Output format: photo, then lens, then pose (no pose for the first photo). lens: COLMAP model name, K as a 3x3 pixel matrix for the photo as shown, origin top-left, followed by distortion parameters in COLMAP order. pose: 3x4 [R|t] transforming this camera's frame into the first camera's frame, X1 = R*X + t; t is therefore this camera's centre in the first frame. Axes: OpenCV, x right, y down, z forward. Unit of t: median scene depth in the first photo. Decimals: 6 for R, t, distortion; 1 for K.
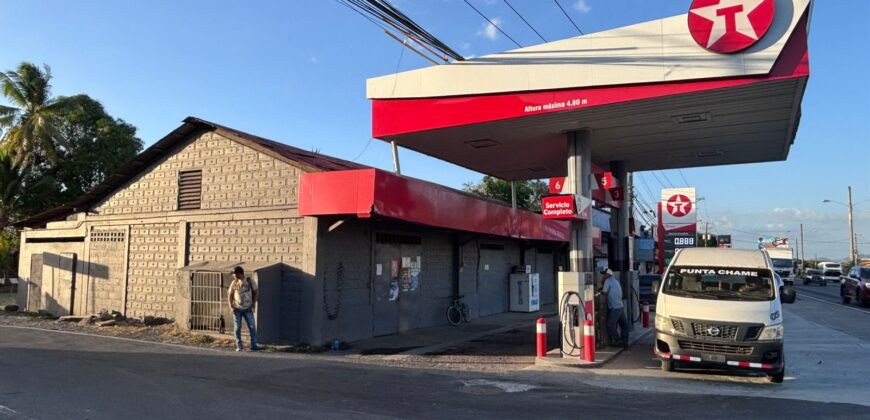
lens RADIAL K [[610.4, 0, 432.7], [0, 610.4, 217.7], [0, 0, 1]] dist [0.051947, -0.056228]
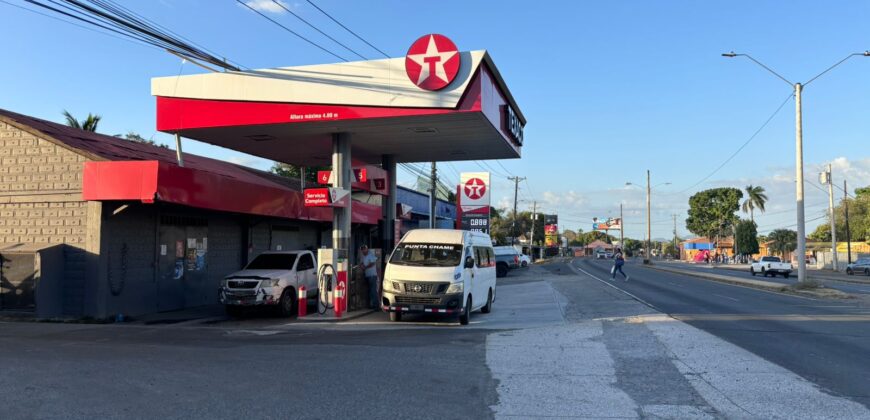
lens RADIAL K [[725.2, 0, 454.6], [0, 725.2, 211.5], [0, 0, 1]] dist [0.050021, -0.057617]
pose [[0.960447, 0.005728, 0.278403, 0.052033], [-0.012896, 0.999631, 0.023923, -0.022107], [-0.278164, -0.026568, 0.960166, -0.419977]]
